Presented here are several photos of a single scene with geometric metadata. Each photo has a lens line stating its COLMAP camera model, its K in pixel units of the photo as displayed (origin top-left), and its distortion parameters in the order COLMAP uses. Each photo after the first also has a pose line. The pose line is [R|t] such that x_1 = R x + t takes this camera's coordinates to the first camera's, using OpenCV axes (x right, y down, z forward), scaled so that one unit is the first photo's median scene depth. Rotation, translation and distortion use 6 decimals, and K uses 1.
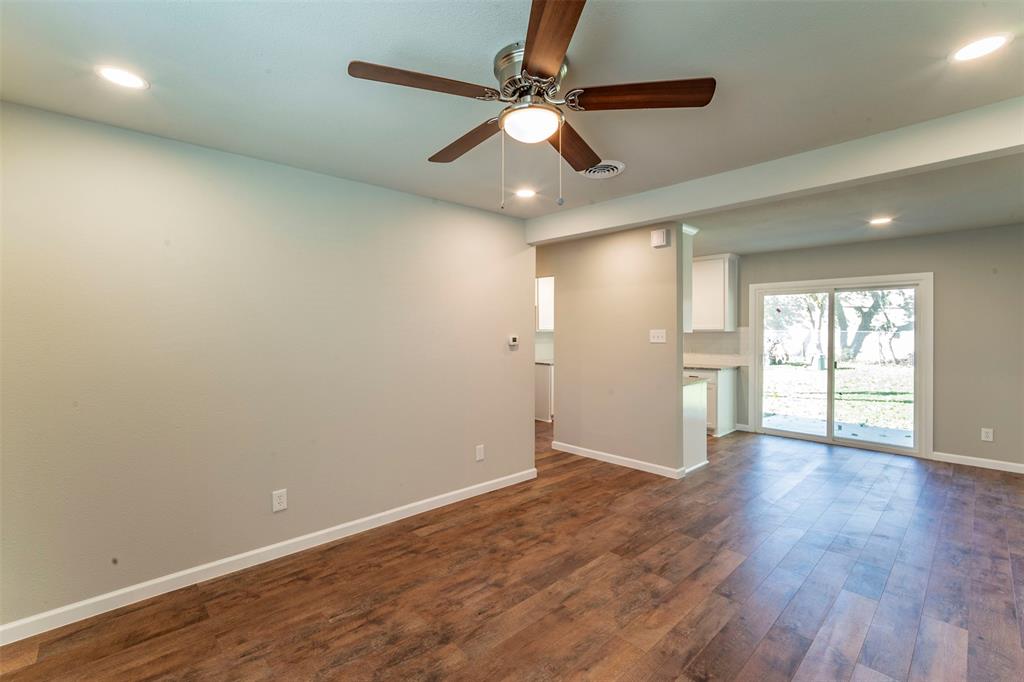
lens RADIAL K [[443.8, 0, 513.7], [0, 443.8, 330.7], [0, 0, 1]] dist [-0.019584, 0.010232]
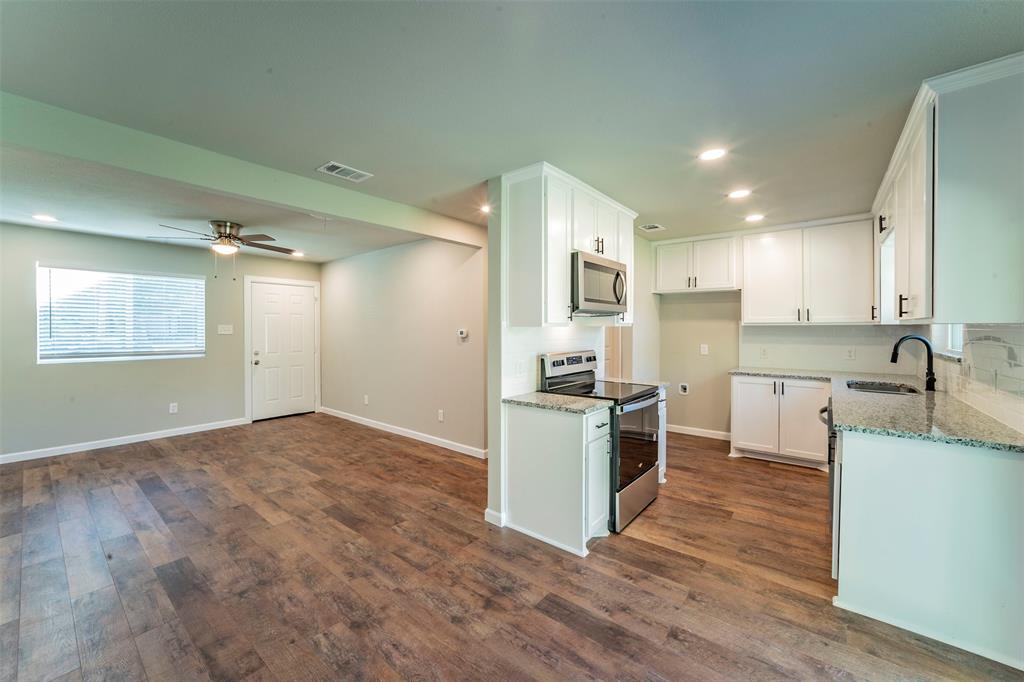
lens RADIAL K [[395.3, 0, 524.9], [0, 395.3, 331.6], [0, 0, 1]] dist [-0.039056, 0.011842]
pose [[0.157673, 0.009346, -0.987447, 1.563419], [0.005884, 0.999929, 0.010403, 0.008718], [0.987474, -0.007450, 0.157606, 1.442509]]
